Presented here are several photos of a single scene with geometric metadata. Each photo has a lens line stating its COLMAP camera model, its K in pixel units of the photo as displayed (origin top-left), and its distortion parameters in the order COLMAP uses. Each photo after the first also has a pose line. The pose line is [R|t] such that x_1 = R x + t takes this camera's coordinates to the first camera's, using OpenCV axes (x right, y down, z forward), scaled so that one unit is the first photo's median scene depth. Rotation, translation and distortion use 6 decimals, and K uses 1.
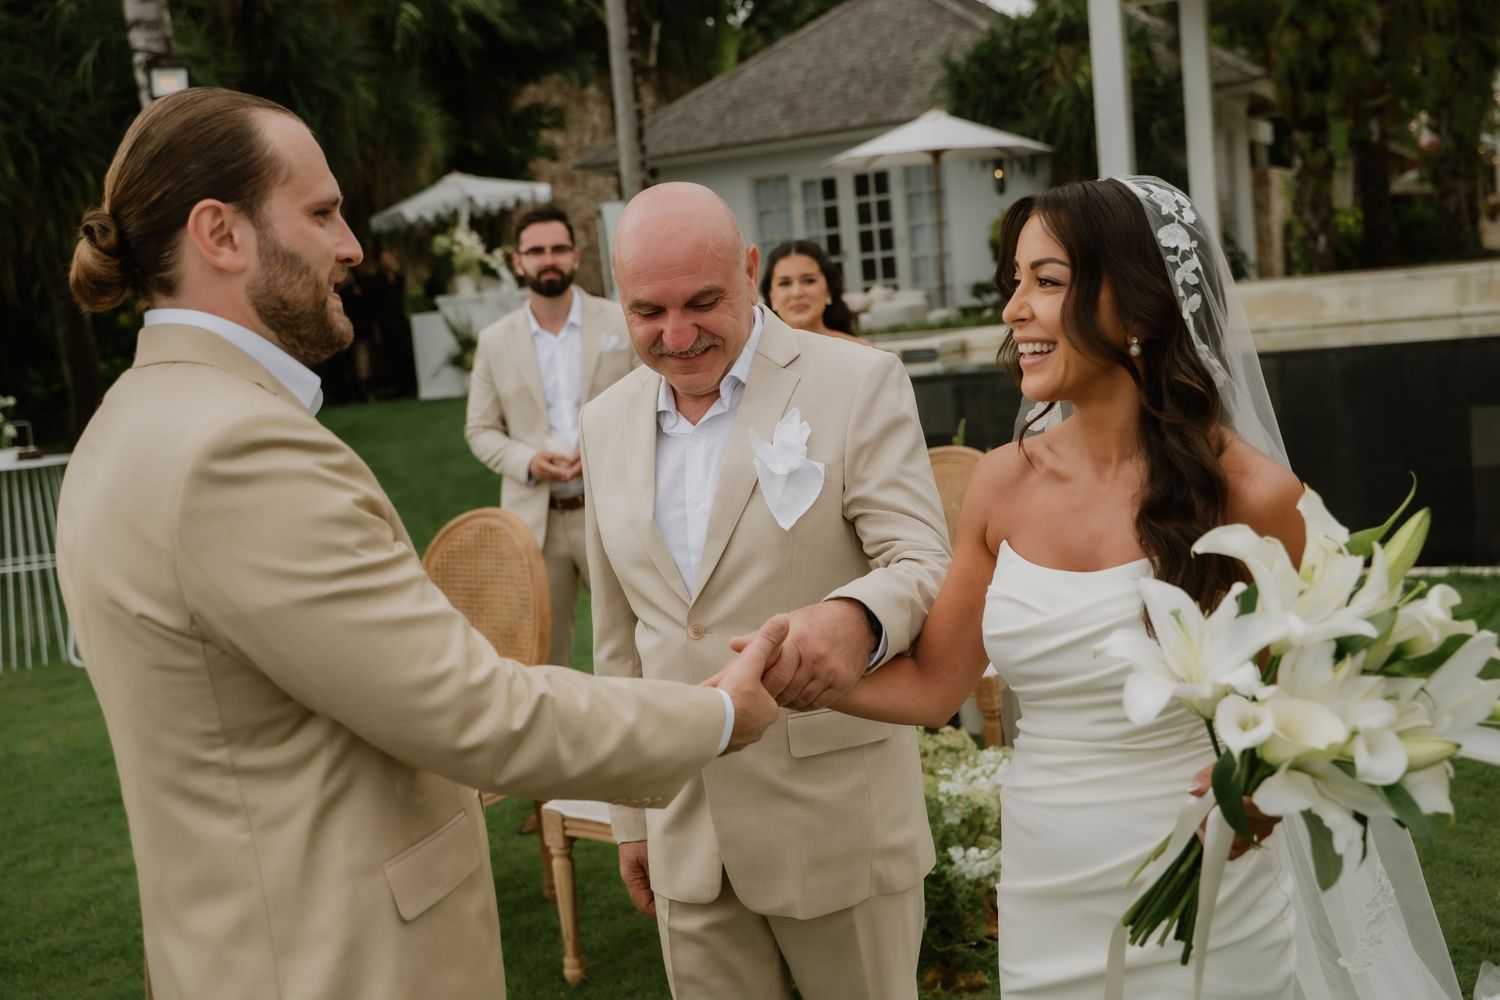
lens RADIAL K [[1707.8, 0, 737.3], [0, 1707.8, 439.4], [0, 0, 1]] dist [0.004193, 0.000000]
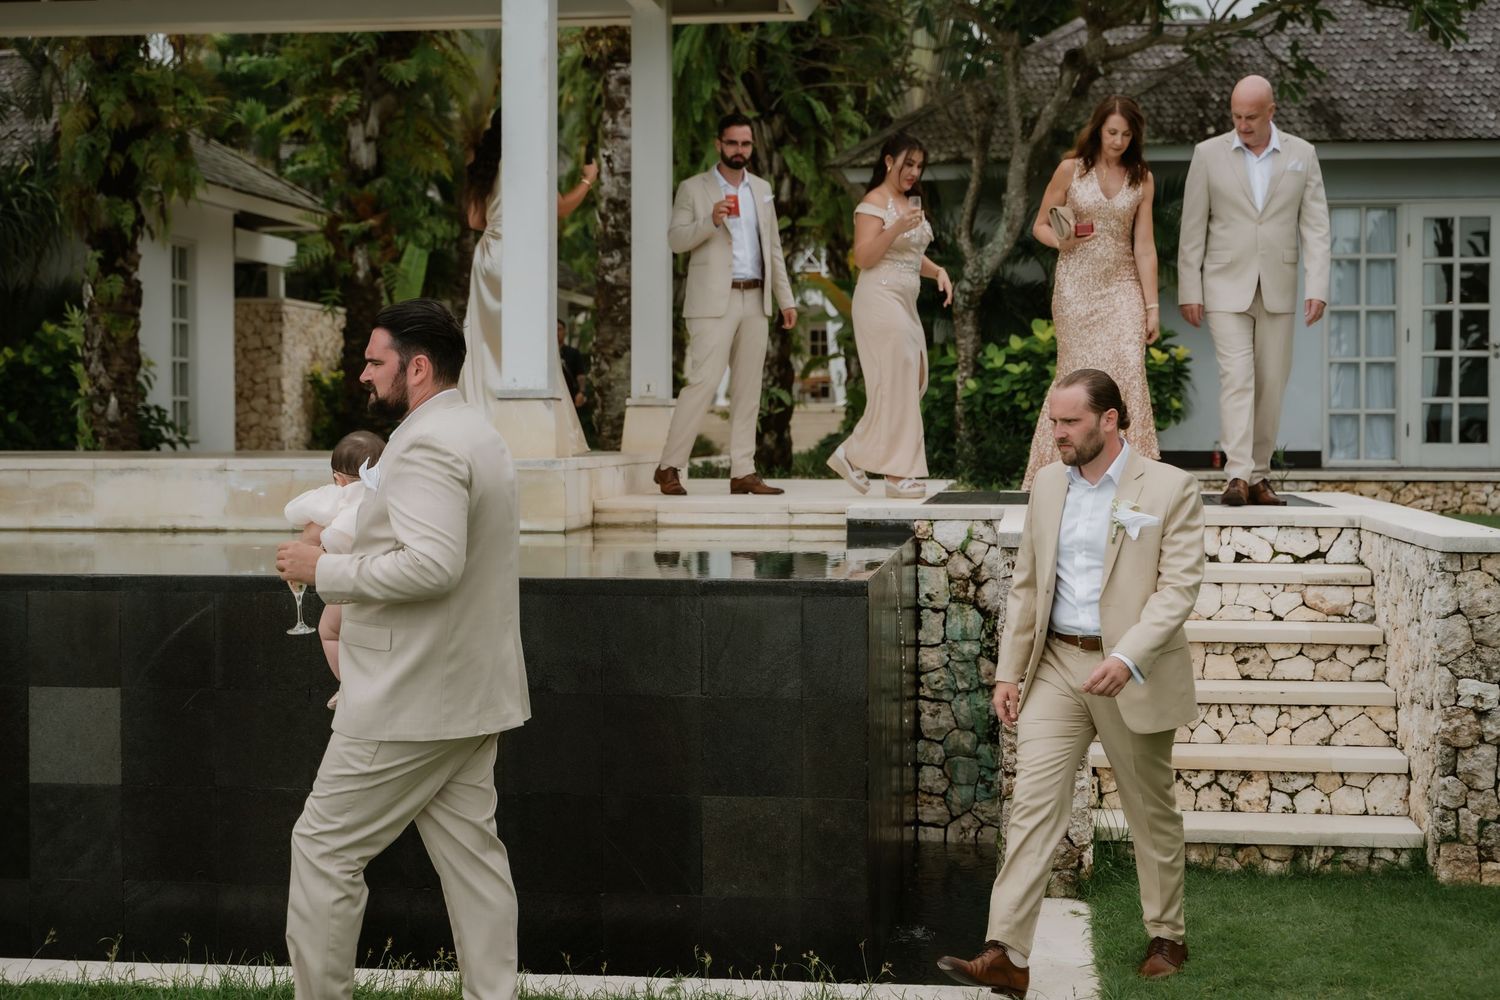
lens RADIAL K [[2227.2, 0, 746.4], [0, 2227.2, 499.5], [0, 0, 1]] dist [0.007046, 0.000000]
pose [[0.941661, 0.080640, 0.326760, 0.290099], [-0.062133, 0.995836, -0.066704, -0.030377], [-0.330778, 0.042510, 0.942750, 0.034256]]
